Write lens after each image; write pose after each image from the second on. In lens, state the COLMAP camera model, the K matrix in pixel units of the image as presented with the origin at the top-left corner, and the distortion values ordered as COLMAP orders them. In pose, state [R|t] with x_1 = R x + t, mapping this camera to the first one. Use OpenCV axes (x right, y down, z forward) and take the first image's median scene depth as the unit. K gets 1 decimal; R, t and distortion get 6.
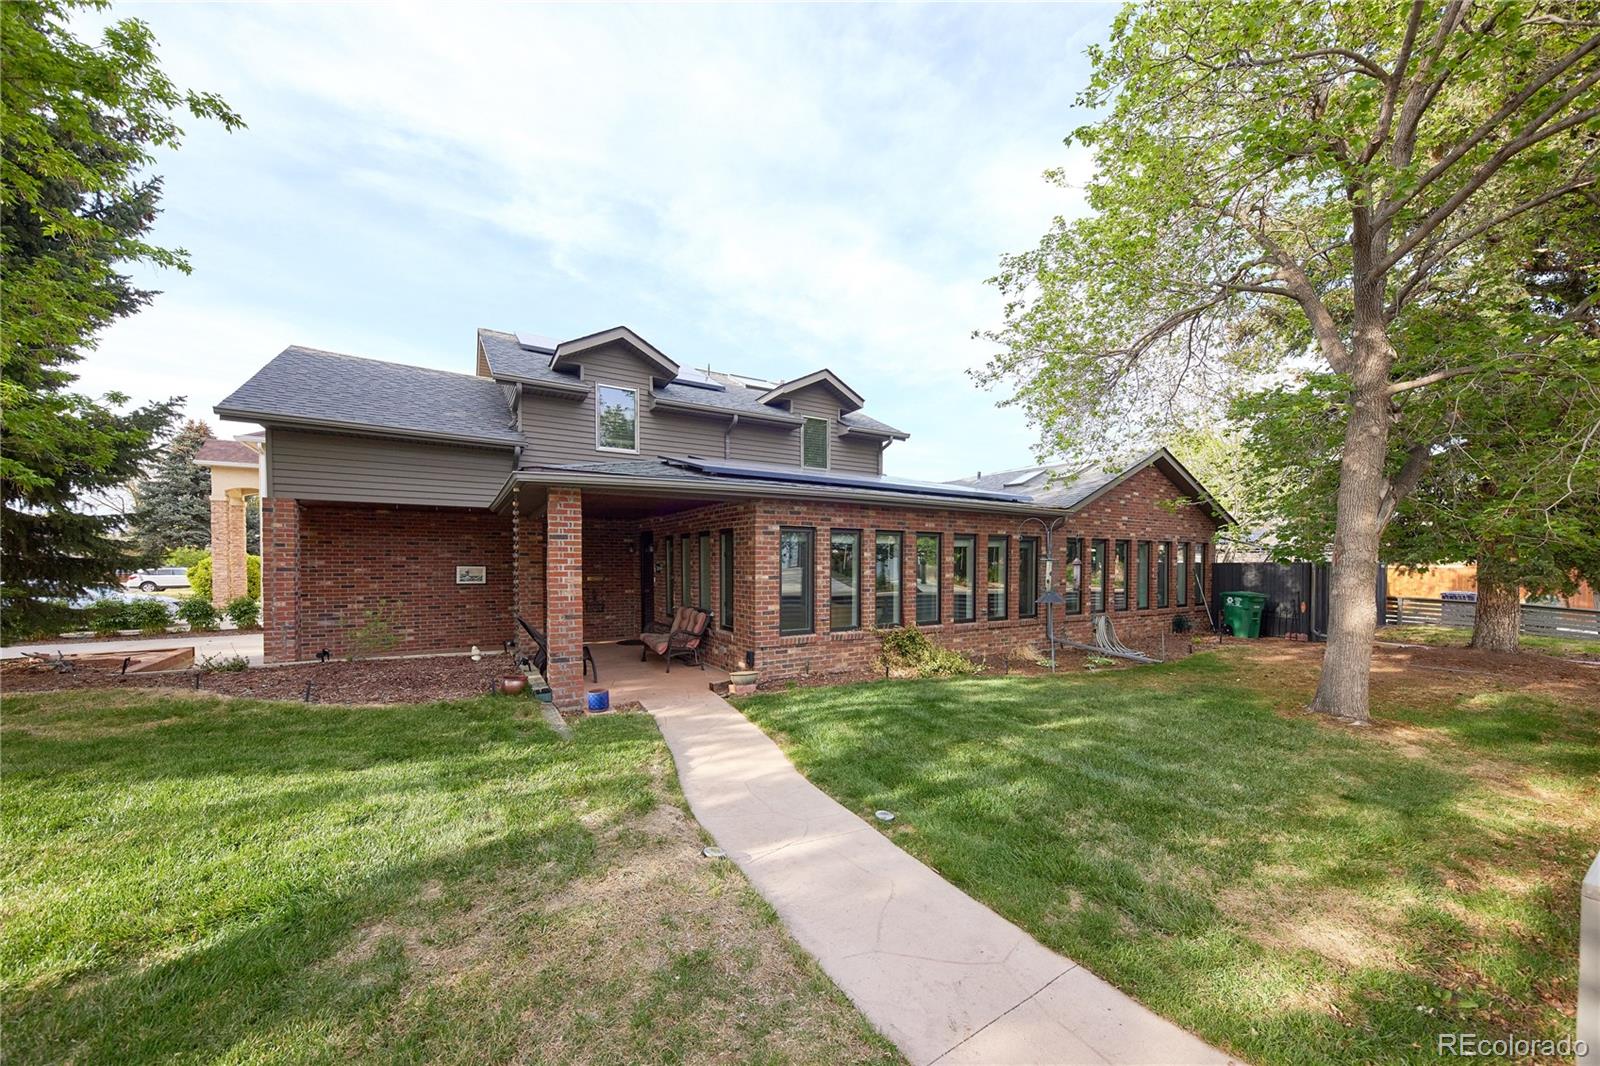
lens RADIAL K [[576.6, 0, 802.5], [0, 576.6, 569.3], [0, 0, 1]] dist [0.000054, -0.000105]
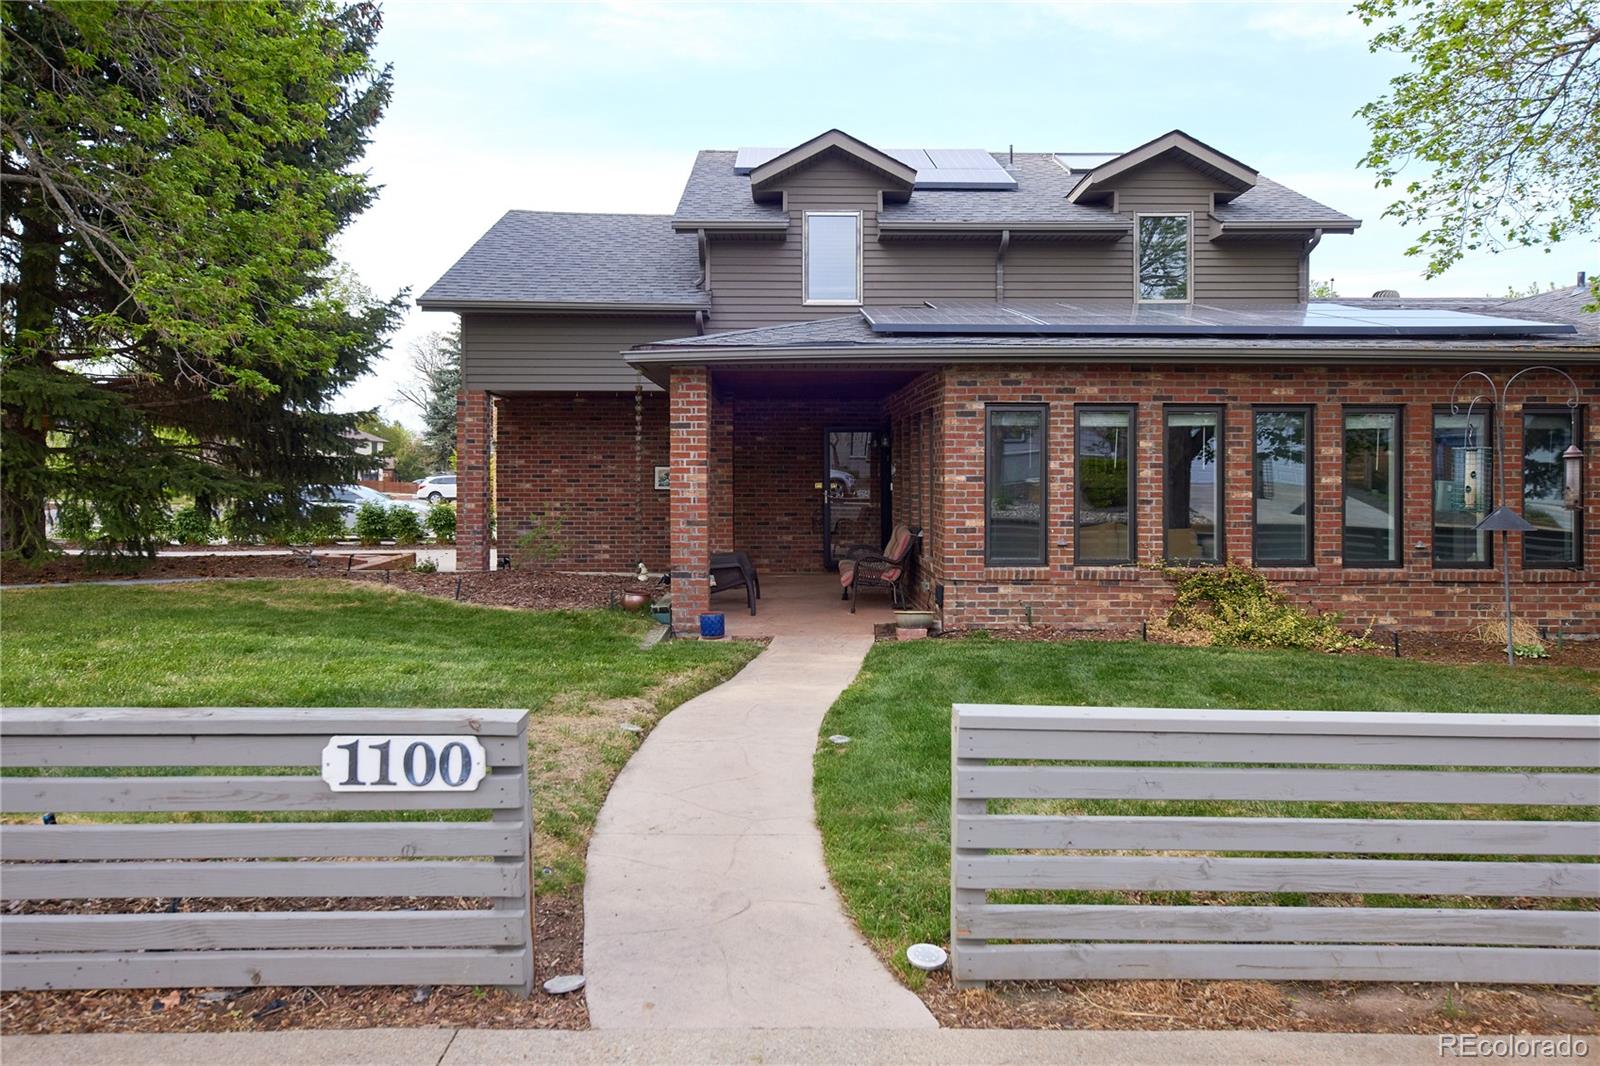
lens RADIAL K [[1063.5, 0, 799.5], [0, 1063.5, 468.0], [0, 0, 1]] dist [0.001656, 0.001852]
pose [[0.858135, -0.001036, -0.513422, 0.365346], [-0.006980, 0.999882, -0.013685, 0.017349], [0.513376, 0.015327, 0.858027, -0.160339]]
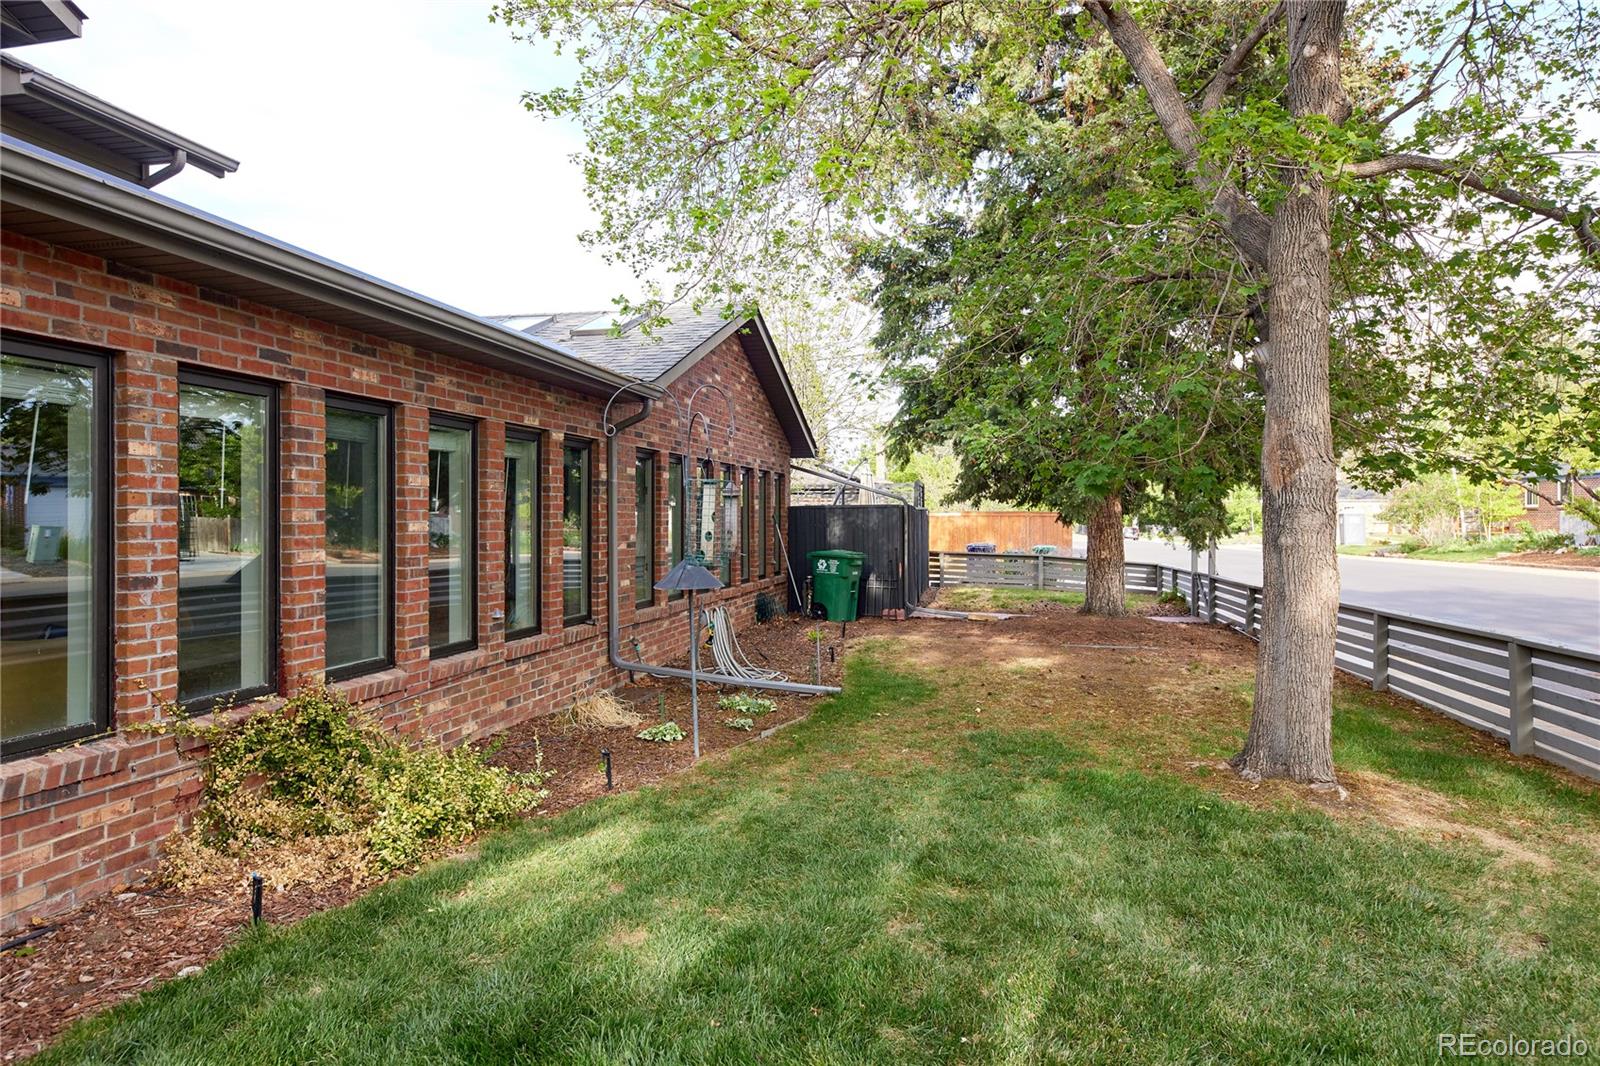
lens RADIAL K [[910.3, 0, 804.7], [0, 910.3, 513.5], [0, 0, 1]] dist [0.018217, 0.000907]
pose [[0.700615, -0.001015, 0.713539, 0.022198], [0.012593, 0.999861, -0.010943, 0.012095], [-0.713429, 0.016653, 0.700530, 0.466505]]
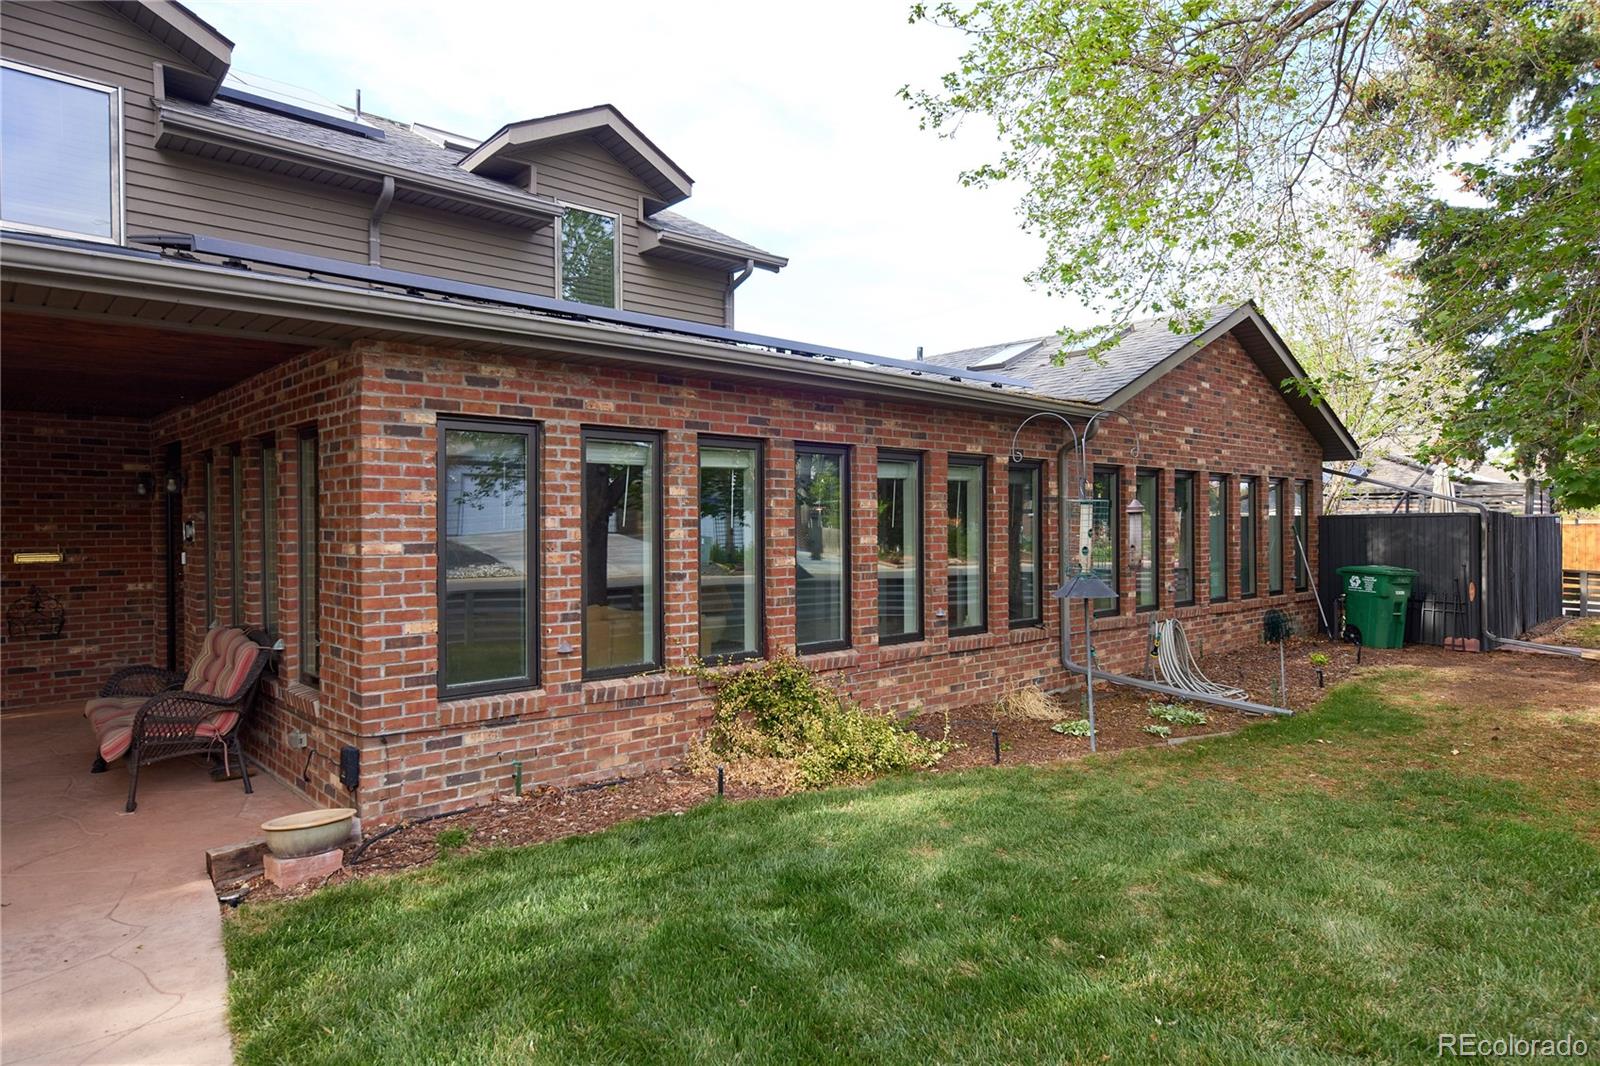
lens RADIAL K [[942.2, 0, 811.4], [0, 942.2, 525.0], [0, 0, 1]] dist [-0.001935, 0.022963]
pose [[0.981739, -0.006476, 0.190124, 0.074869], [0.008944, 0.999887, -0.012123, 0.007471], [-0.190024, 0.013602, 0.981685, 0.300110]]
